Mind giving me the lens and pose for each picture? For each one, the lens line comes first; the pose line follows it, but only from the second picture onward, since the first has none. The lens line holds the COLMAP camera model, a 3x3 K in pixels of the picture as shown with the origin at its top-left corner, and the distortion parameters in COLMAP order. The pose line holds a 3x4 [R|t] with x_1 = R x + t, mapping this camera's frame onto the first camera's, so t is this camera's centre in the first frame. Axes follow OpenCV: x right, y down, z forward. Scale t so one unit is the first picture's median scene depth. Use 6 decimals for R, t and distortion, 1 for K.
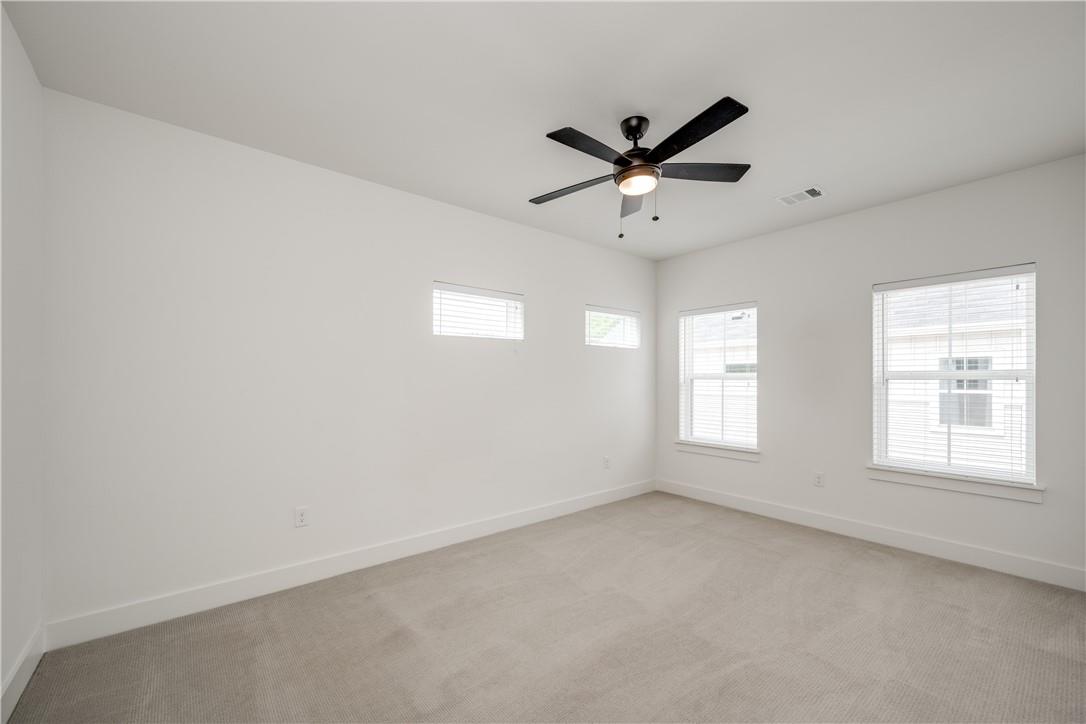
lens RADIAL K [[452.9, 0, 539.8], [0, 452.9, 376.9], [0, 0, 1]] dist [0.001719, -0.001914]
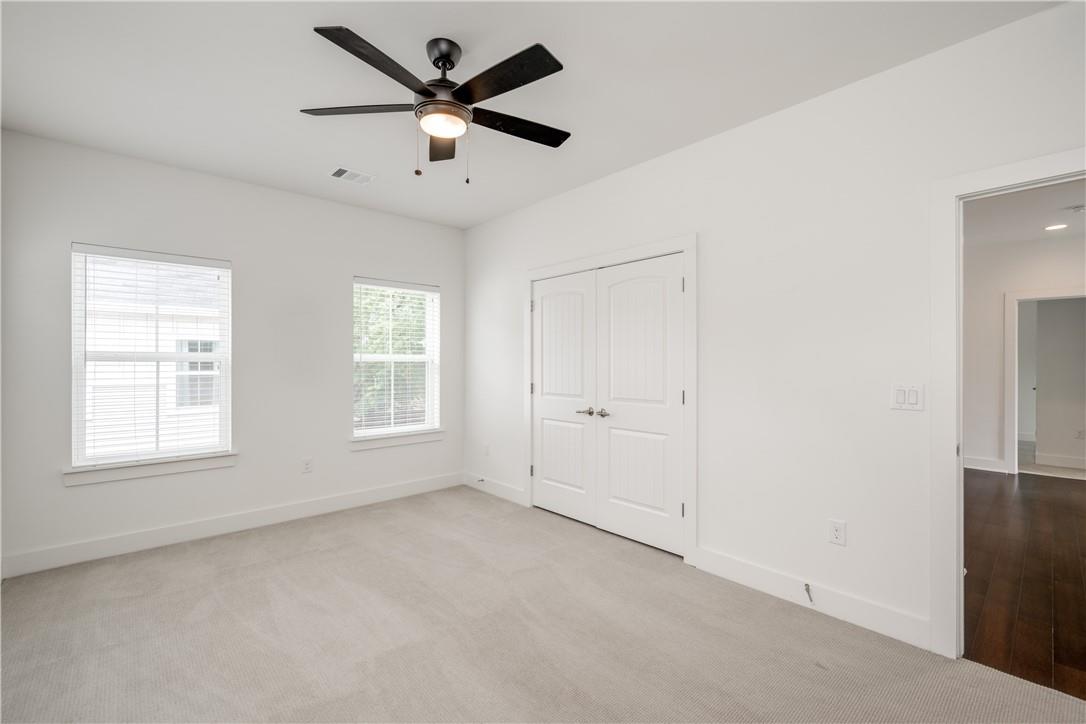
lens RADIAL K [[480.3, 0, 551.6], [0, 480.3, 361.6], [0, 0, 1]] dist [0.003715, 0.000048]
pose [[-0.092836, -0.000421, 0.995681, -0.223802], [-0.006396, 0.999980, -0.000174, 0.001433], [-0.995661, -0.006384, -0.092836, 0.290847]]
